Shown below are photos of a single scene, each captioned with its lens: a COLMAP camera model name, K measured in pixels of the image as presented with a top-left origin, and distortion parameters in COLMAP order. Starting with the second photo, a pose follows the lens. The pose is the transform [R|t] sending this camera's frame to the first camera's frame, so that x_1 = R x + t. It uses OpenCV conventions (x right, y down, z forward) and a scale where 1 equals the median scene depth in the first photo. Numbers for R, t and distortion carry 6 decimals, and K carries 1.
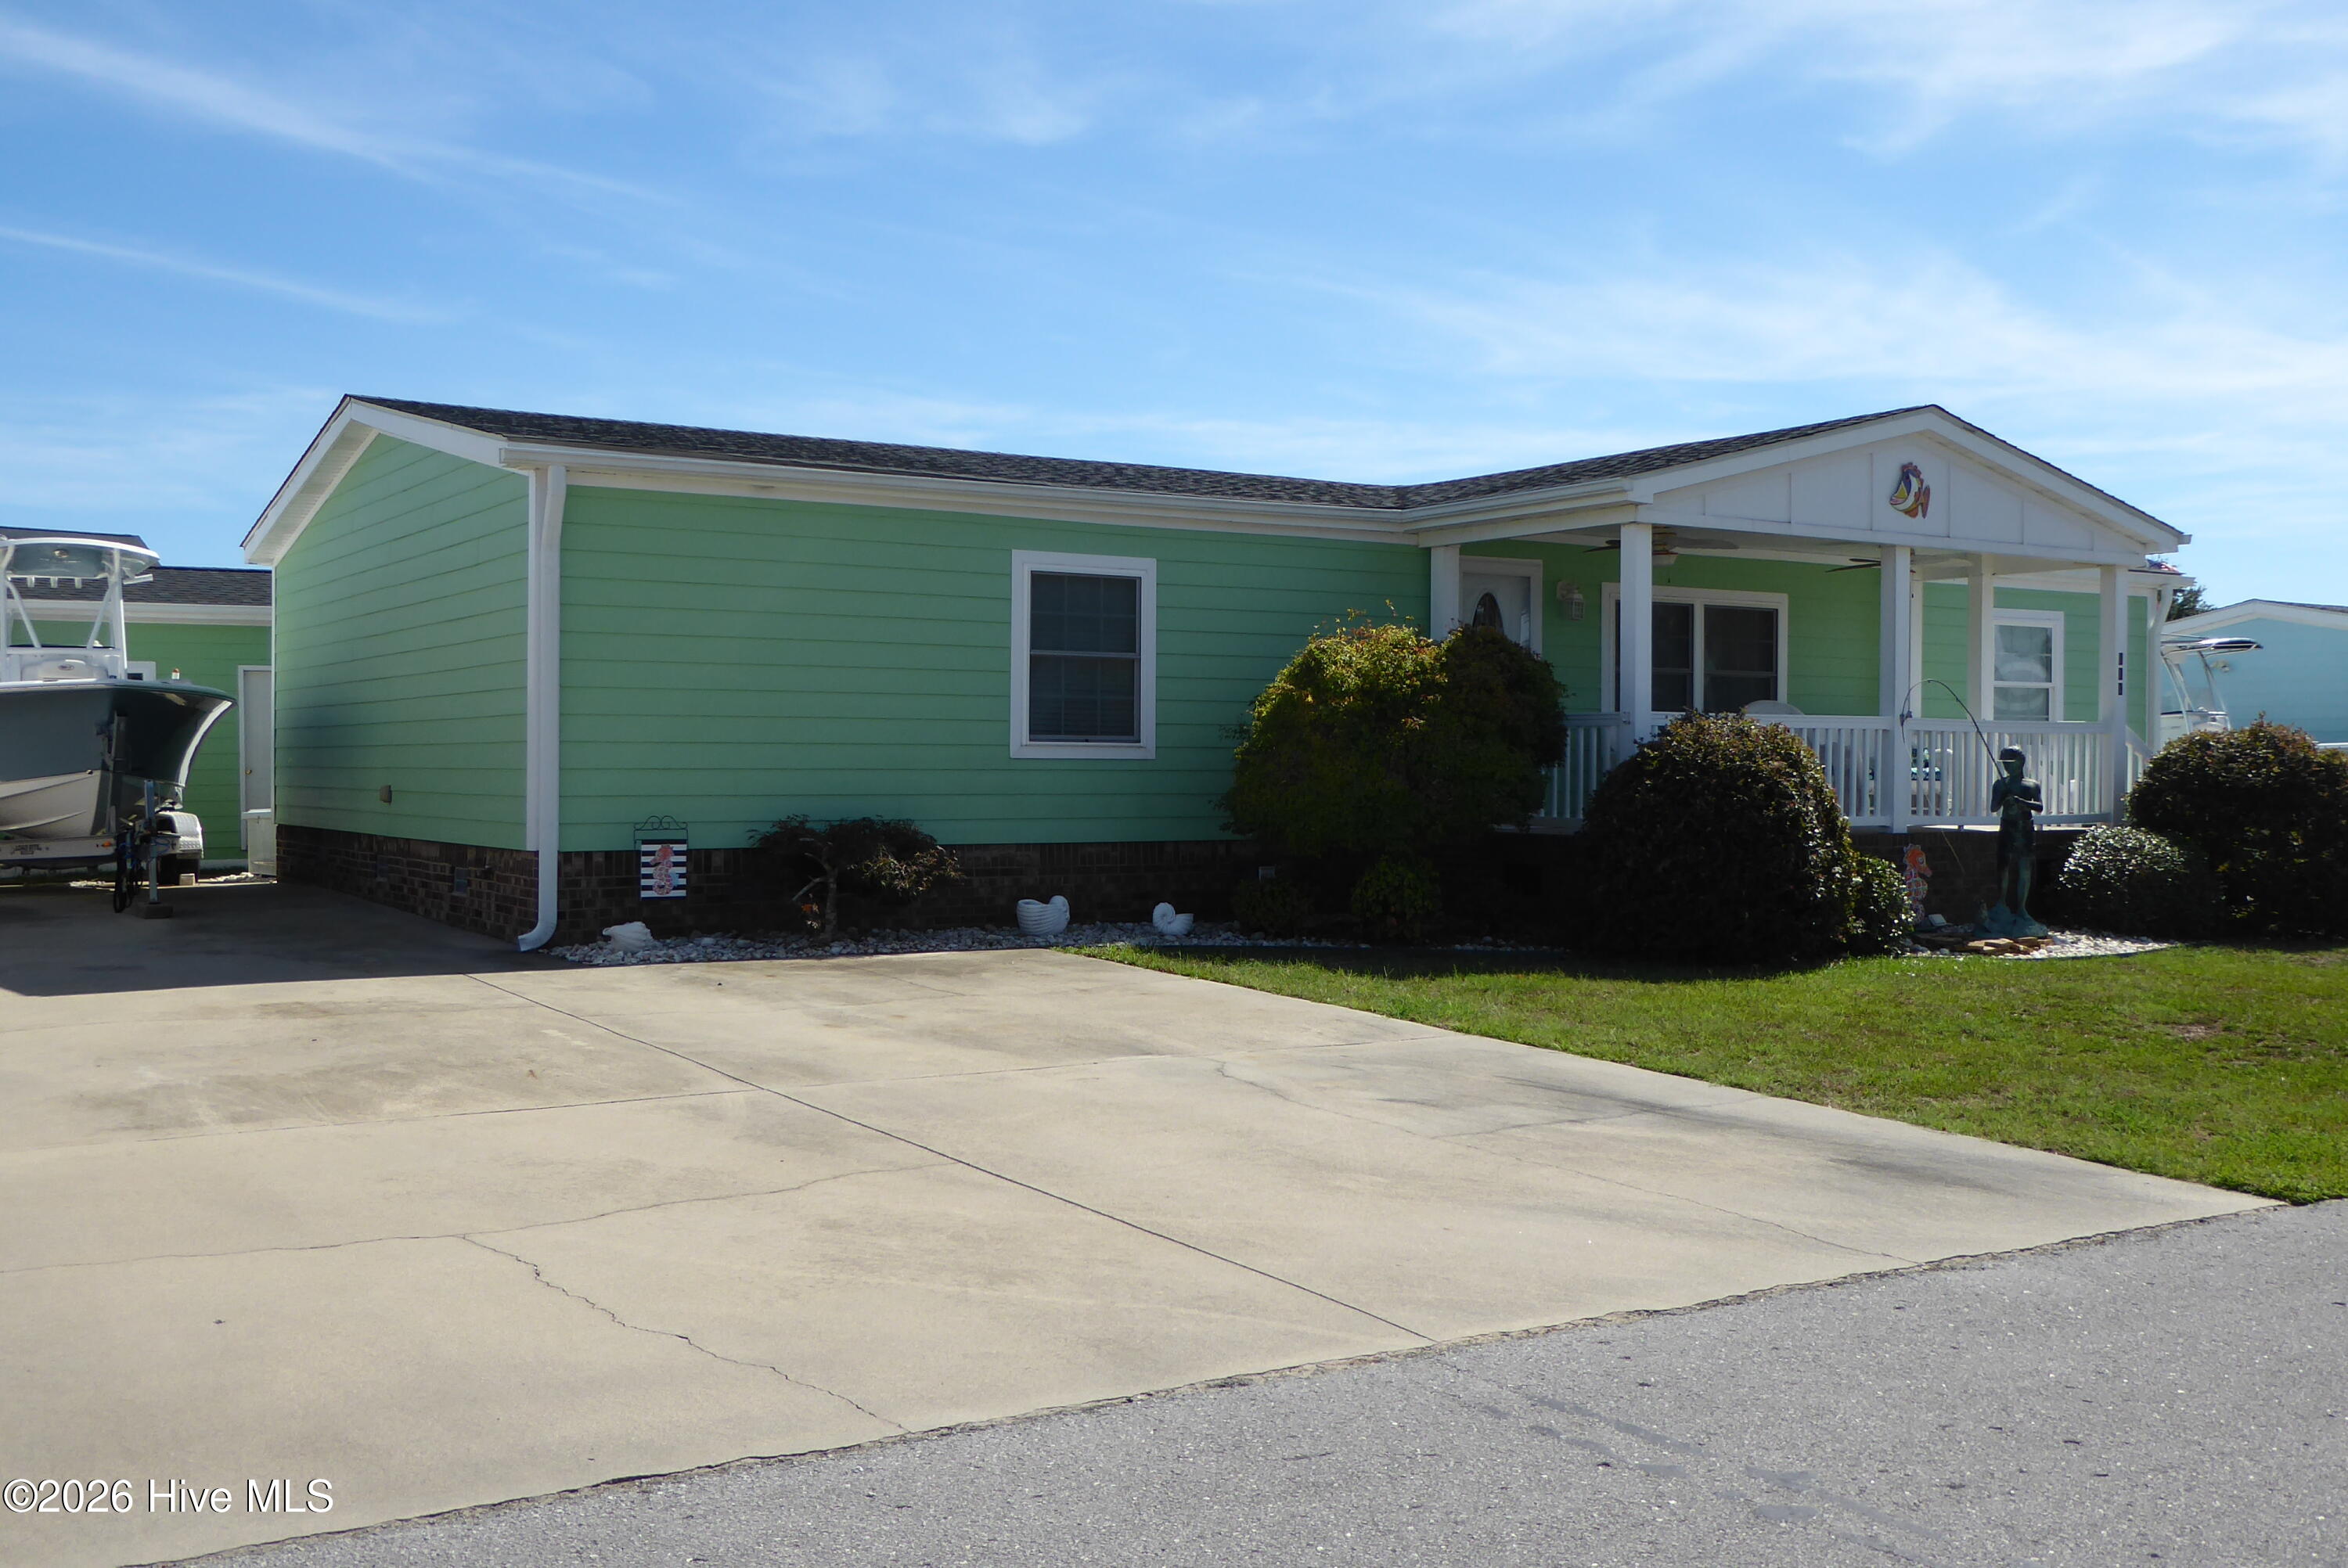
lens RADIAL K [[2235.6, 0, 1174.1], [0, 2235.6, 781.9], [0, 0, 1]] dist [0.003899, 0.000000]
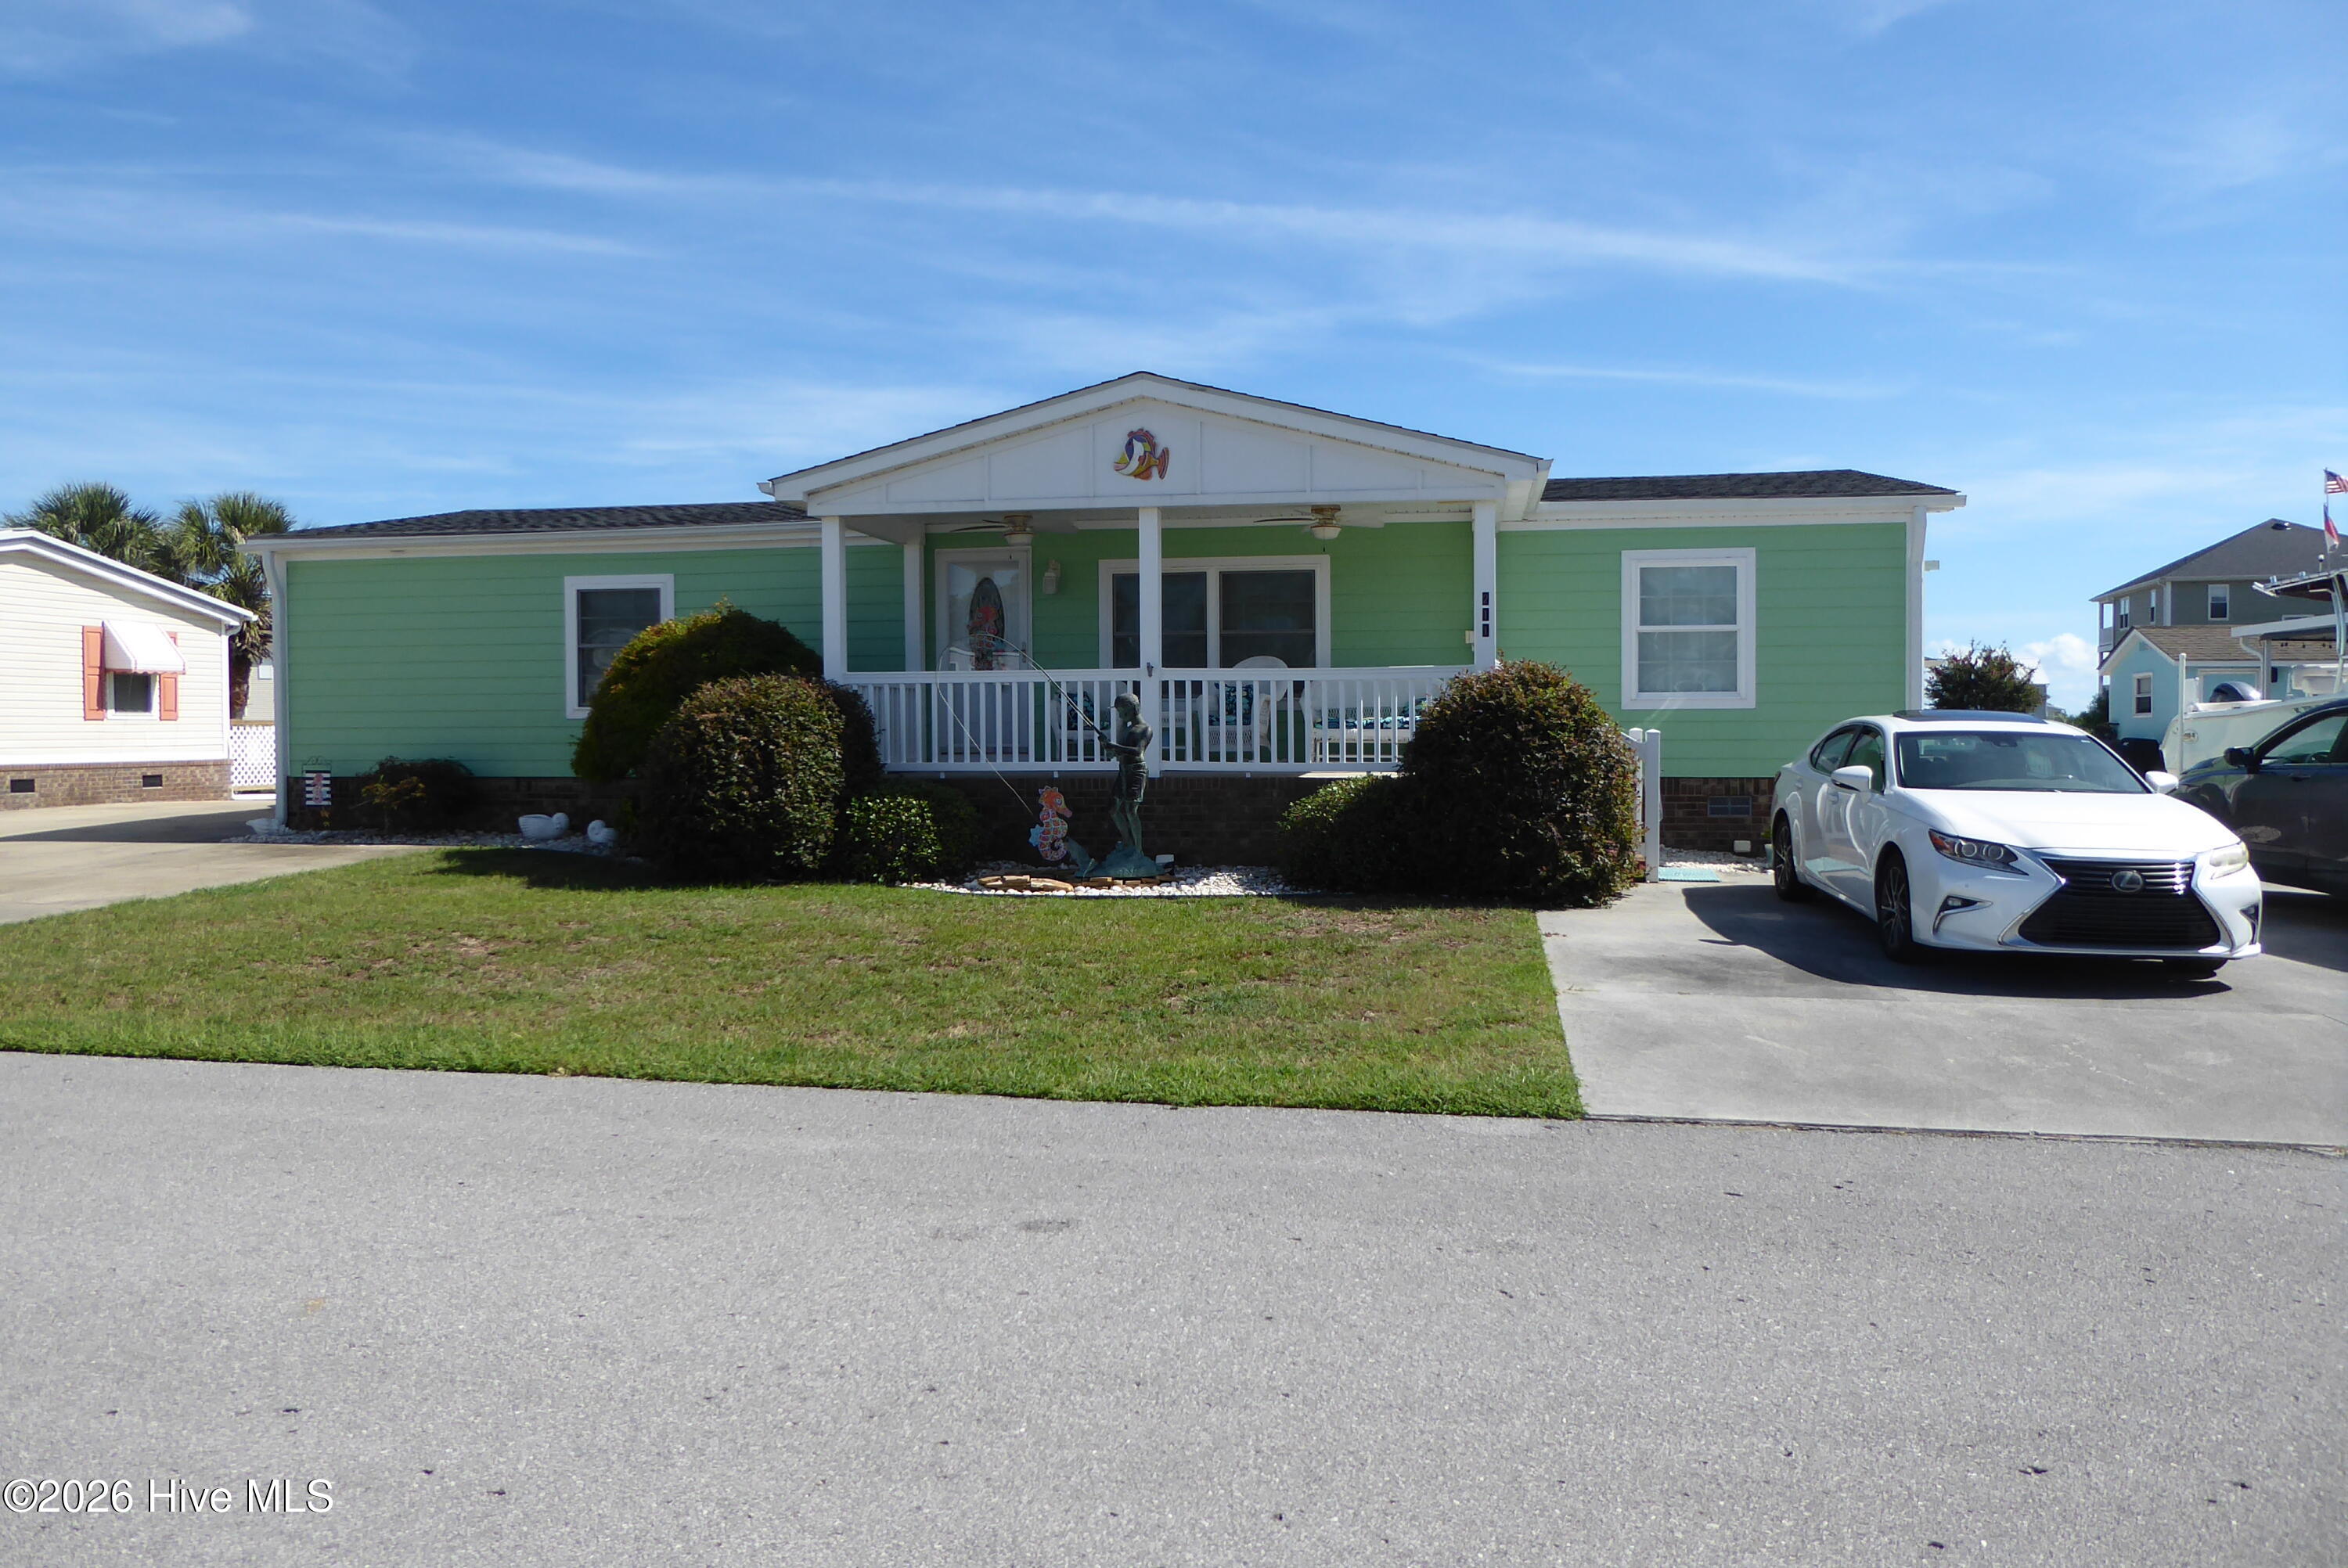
lens RADIAL K [[1662.7, 0, 1173.9], [0, 1662.7, 794.6], [0, 0, 1]] dist [-0.040710, 0.016649]
pose [[0.746140, 0.015923, -0.665598, 0.776660], [0.002243, 0.999648, 0.026430, 0.009074], [0.665785, -0.021214, 0.745842, 0.375161]]
